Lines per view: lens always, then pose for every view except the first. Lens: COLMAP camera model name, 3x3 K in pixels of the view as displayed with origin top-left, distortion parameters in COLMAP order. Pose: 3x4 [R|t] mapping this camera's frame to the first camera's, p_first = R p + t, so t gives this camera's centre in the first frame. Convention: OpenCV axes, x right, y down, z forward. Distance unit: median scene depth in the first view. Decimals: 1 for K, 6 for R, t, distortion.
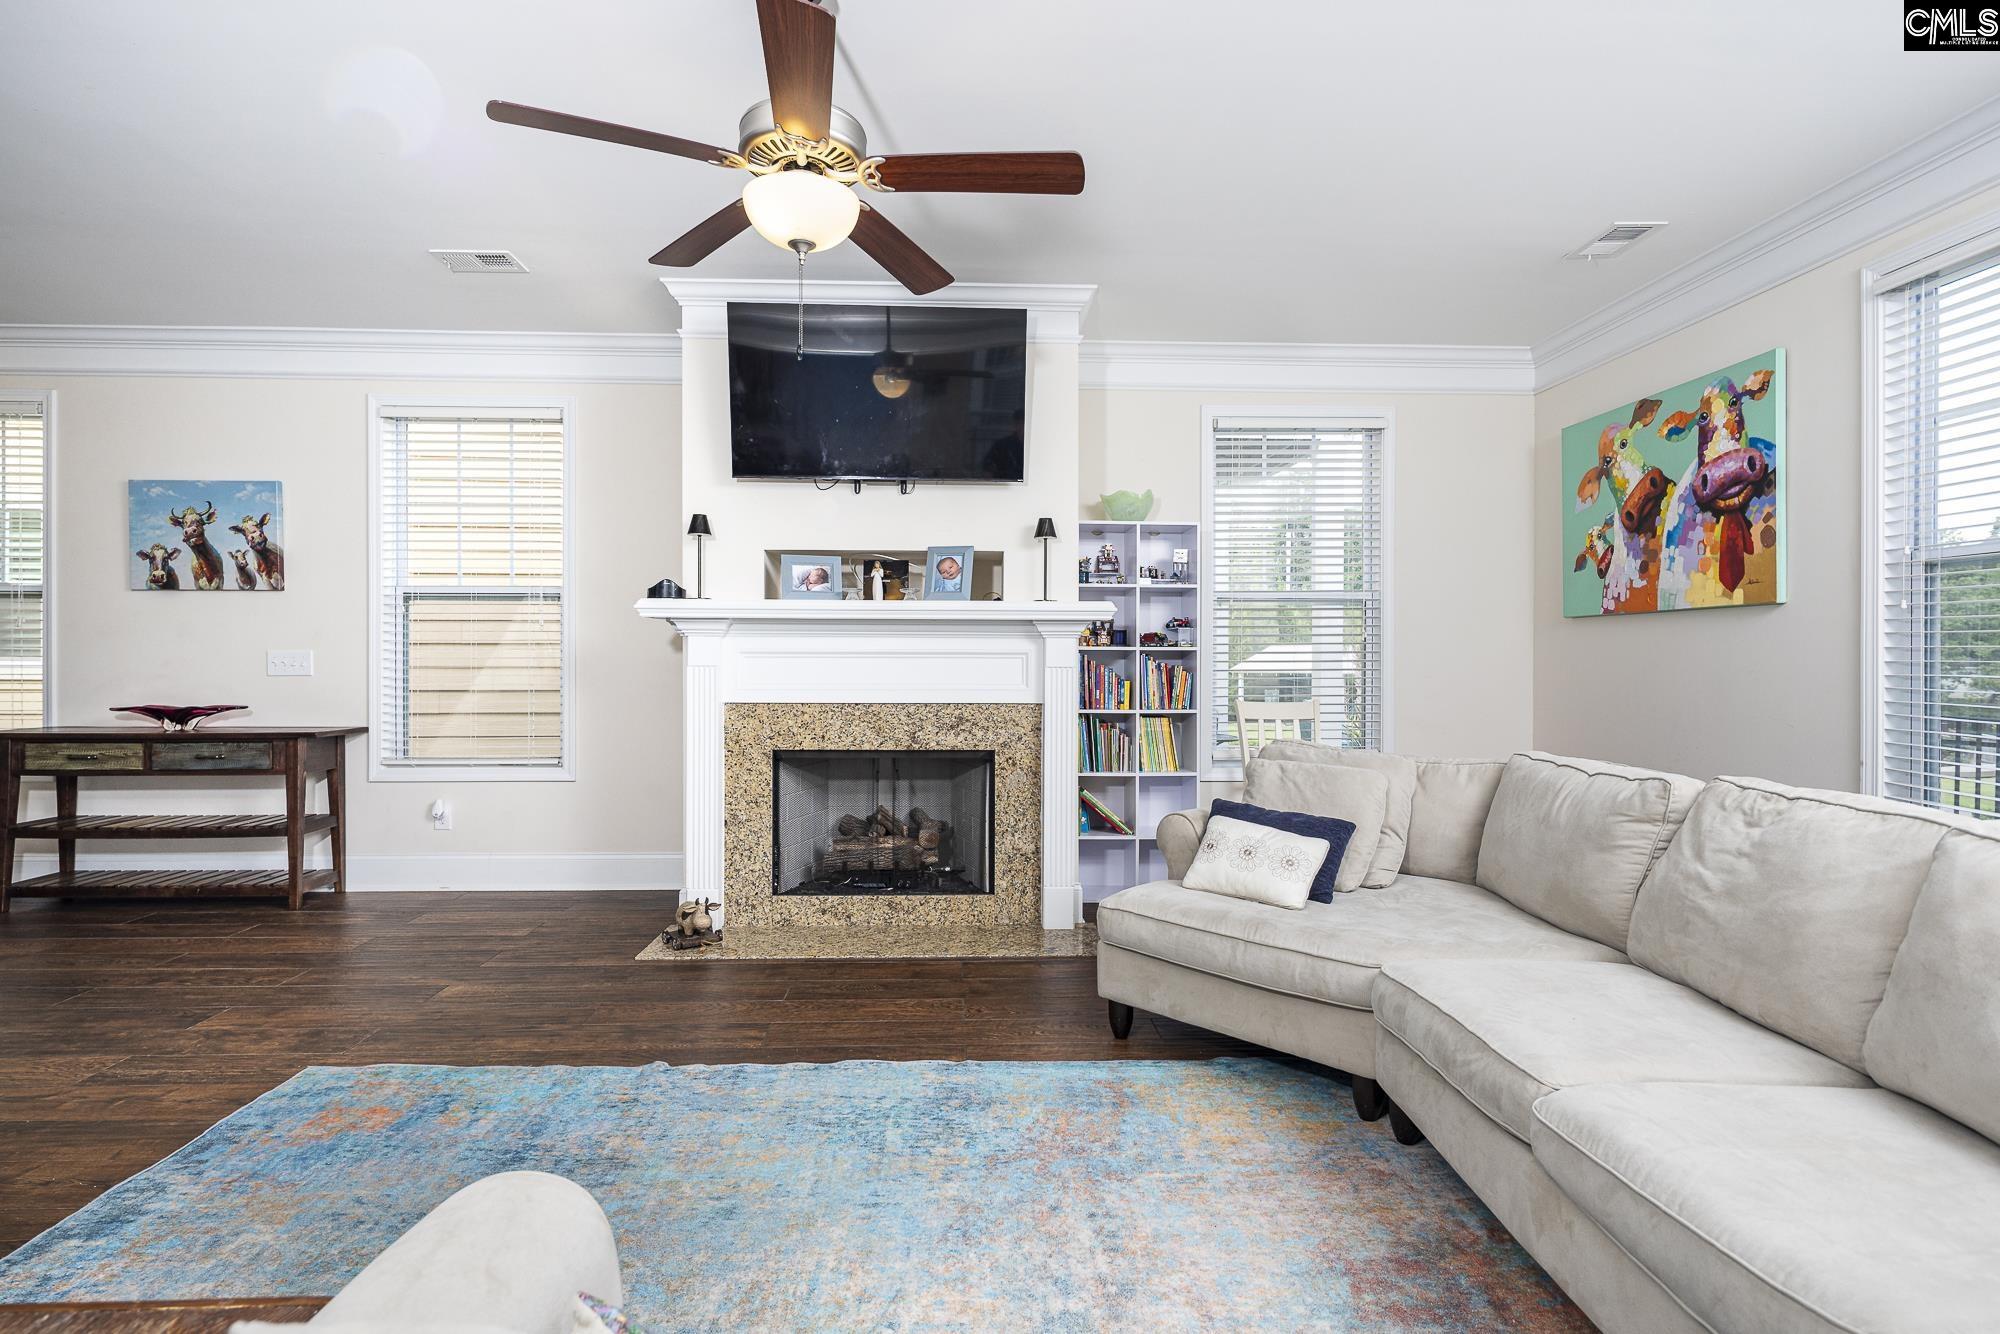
lens RADIAL K [[960.2, 0, 984.2], [0, 960.2, 662.3], [0, 0, 1]] dist [0.002368, -0.002604]
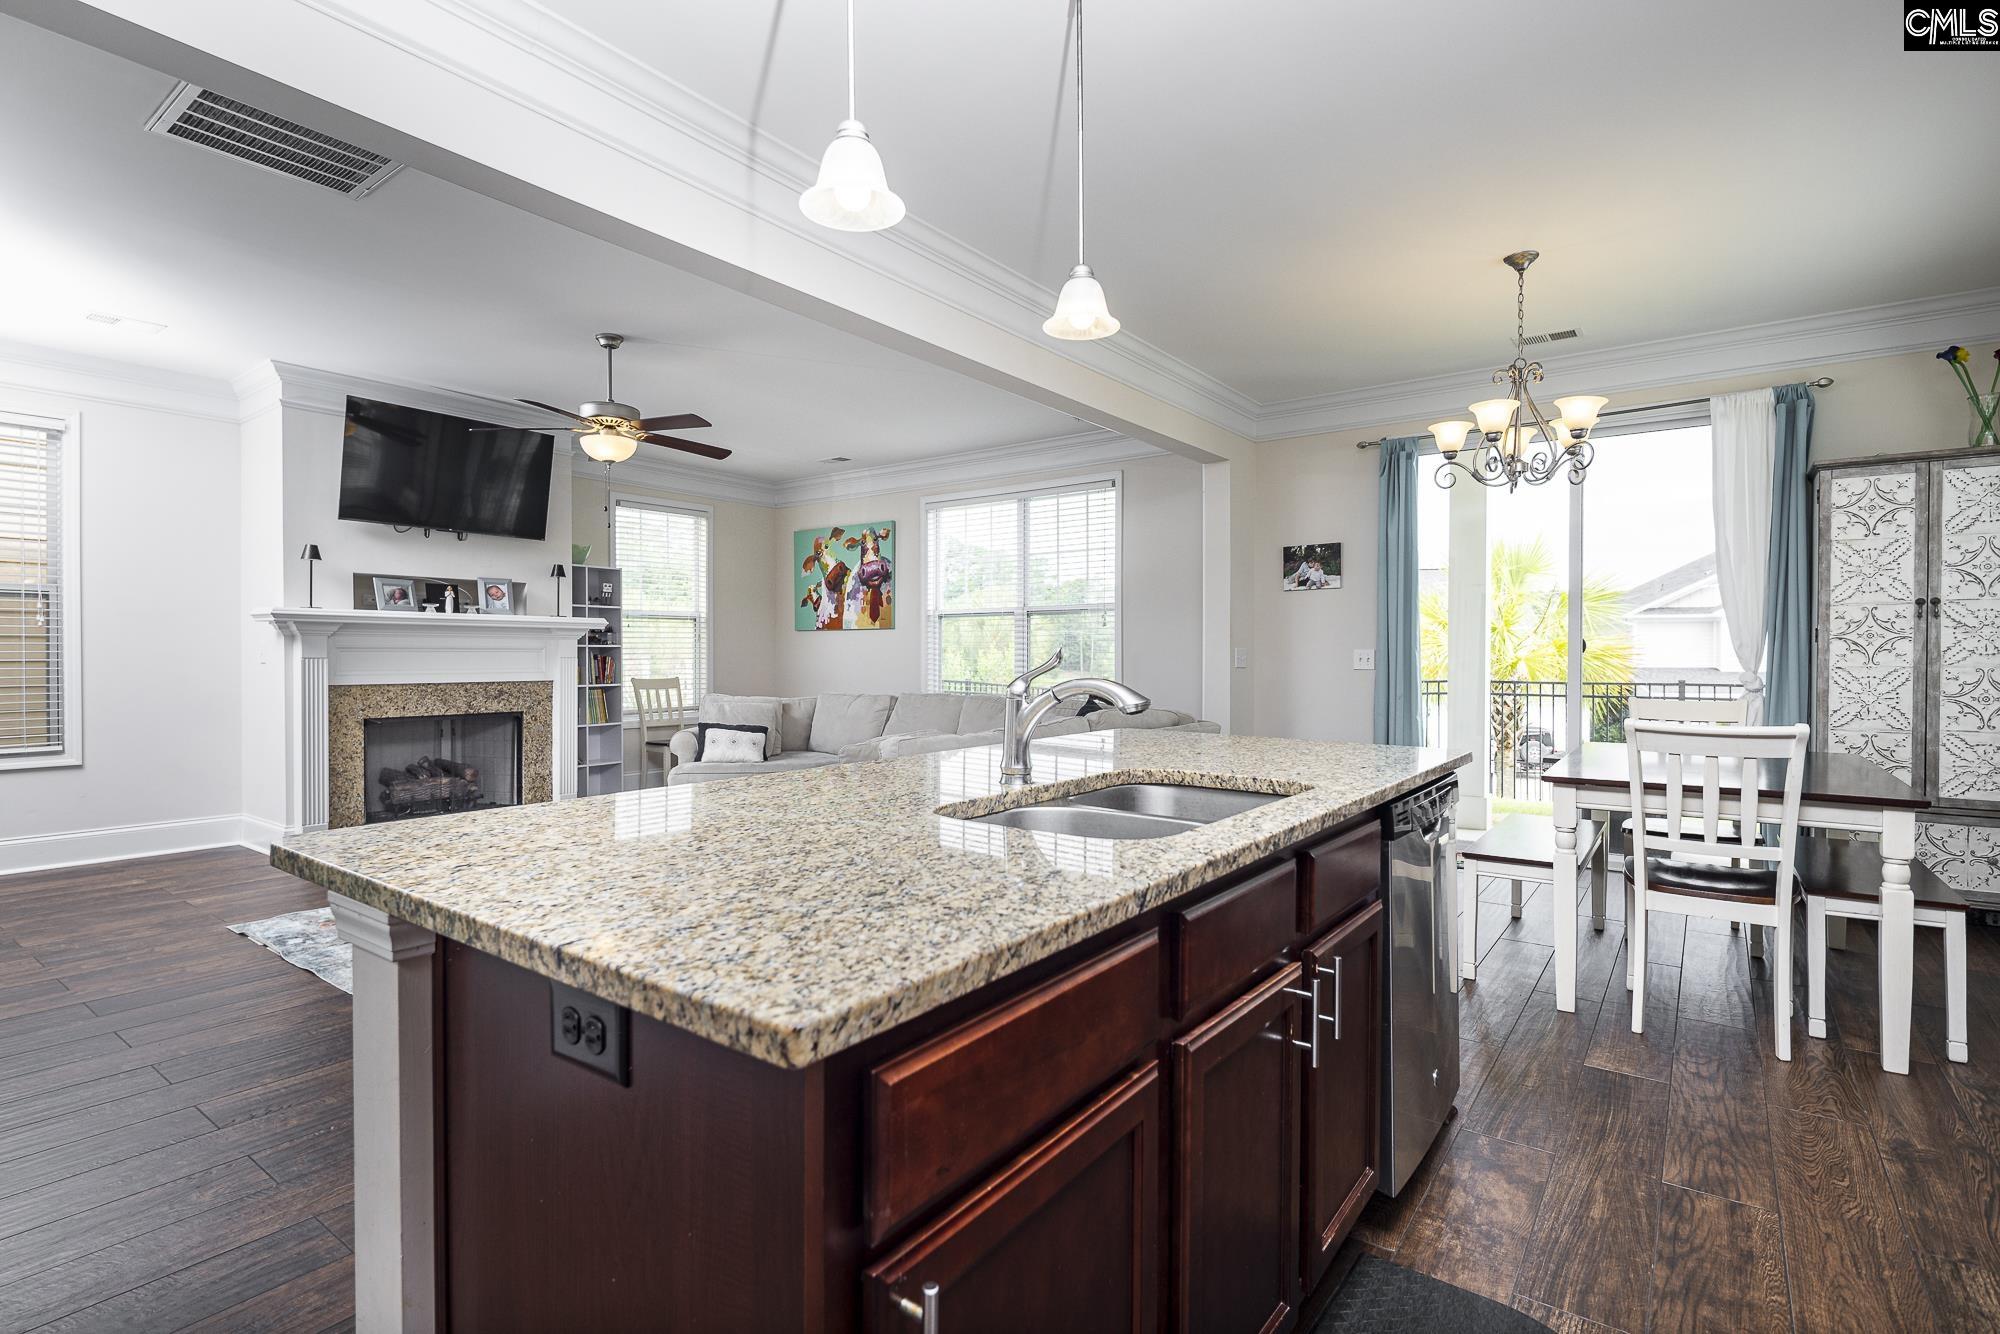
lens RADIAL K [[960.2, 0, 994.0], [0, 960.2, 663.7], [0, 0, 1]] dist [0.002368, -0.002604]
pose [[0.620245, -0.009677, 0.784349, -0.742021], [0.002988, 0.999946, 0.009973, 0.001373], [-0.784403, -0.003842, 0.620240, -0.562236]]
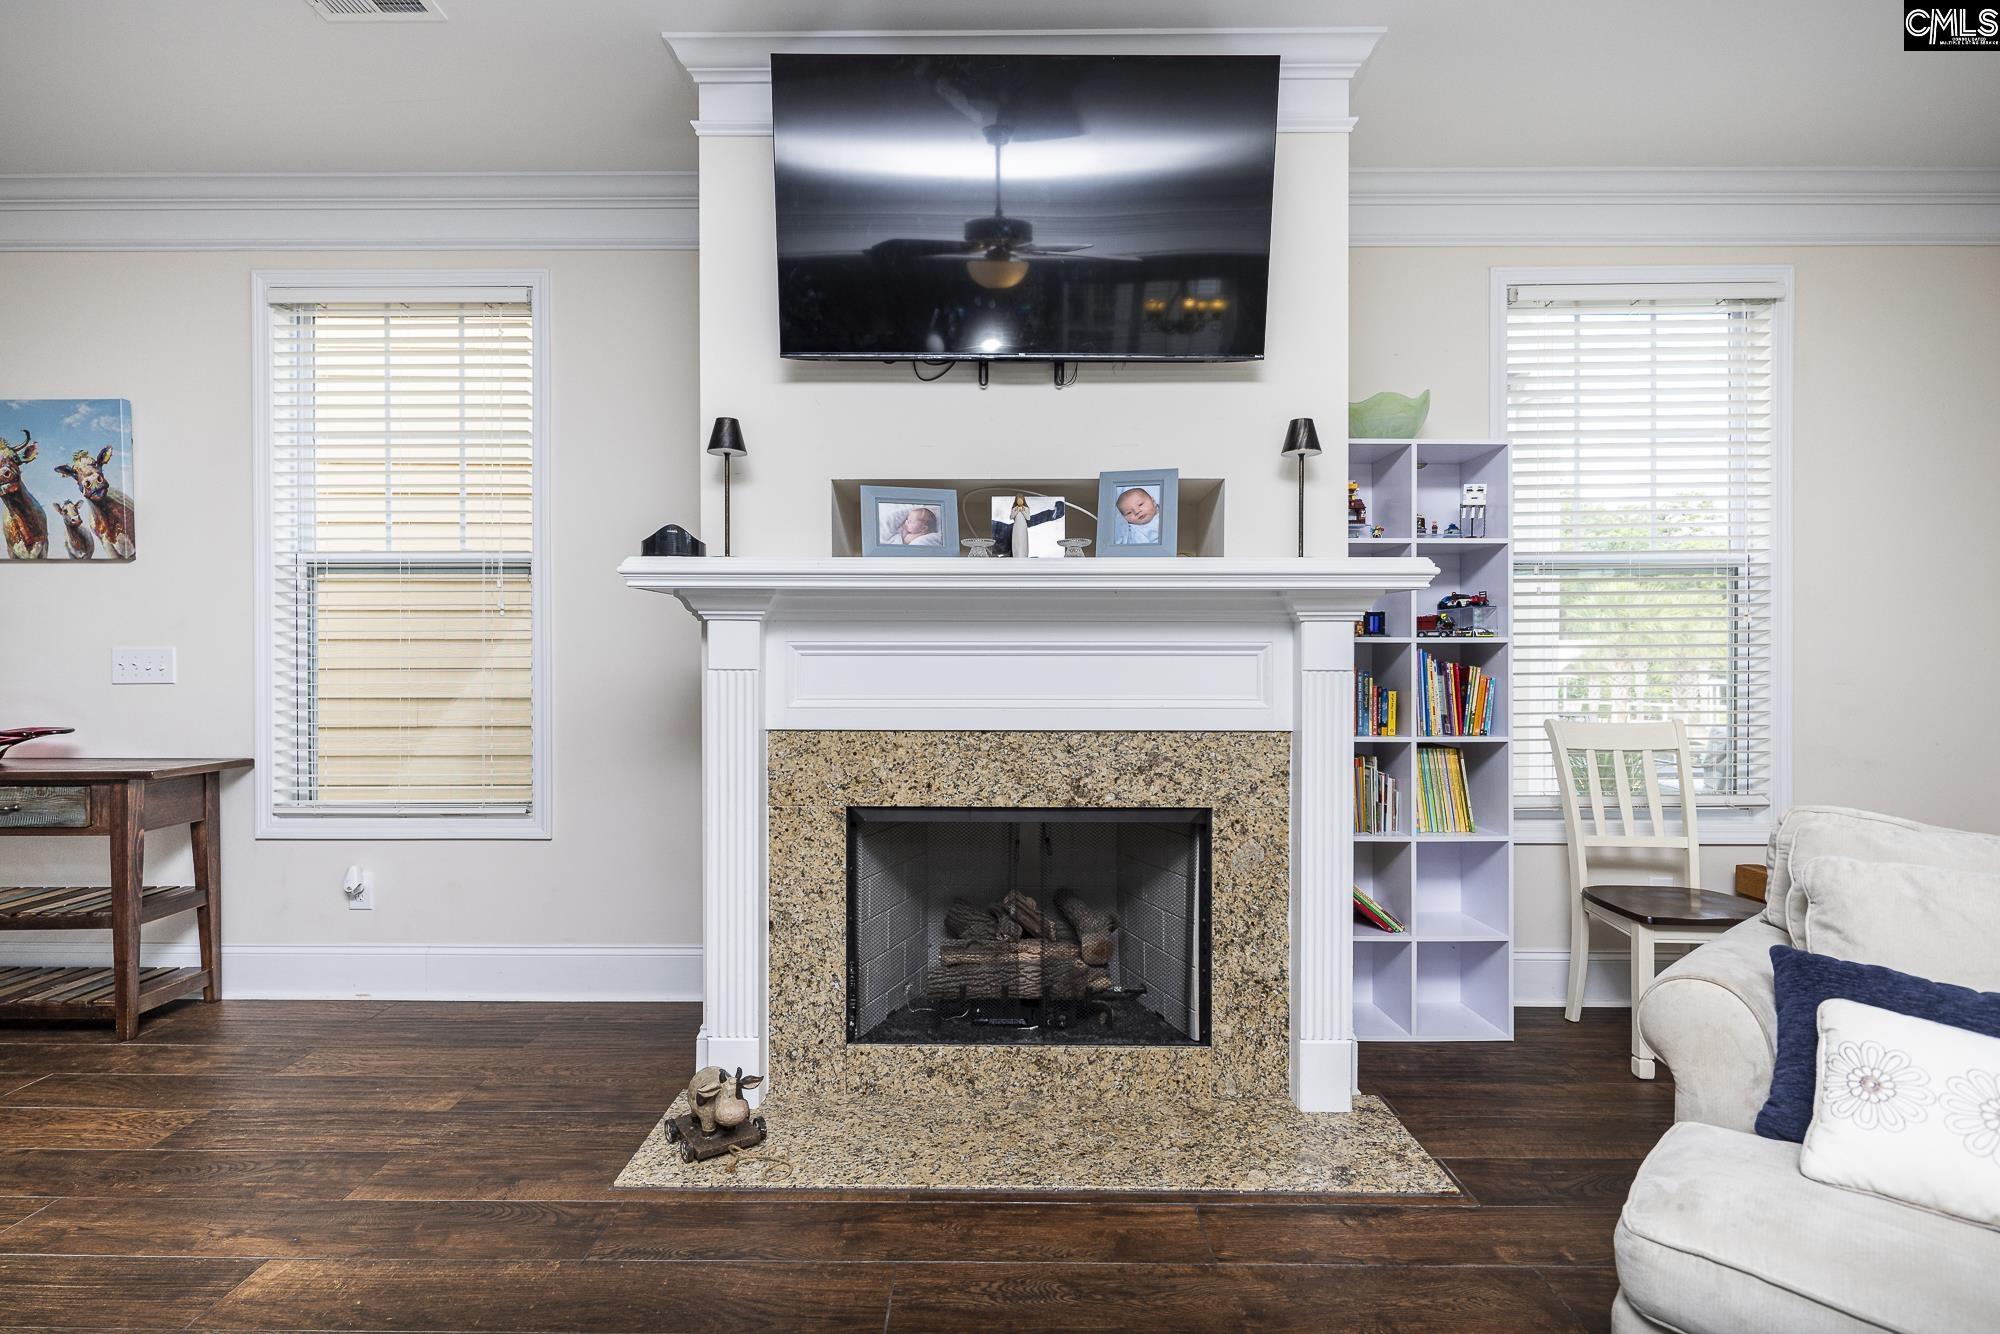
lens RADIAL K [[960.2, 0, 981.2], [0, 960.2, 661.6], [0, 0, 1]] dist [0.002368, -0.002604]
pose [[0.998843, -0.002184, -0.048047, -0.105805], [0.002145, 0.999997, -0.000871, -0.000039], [0.048049, 0.000767, 0.998845, 0.395728]]
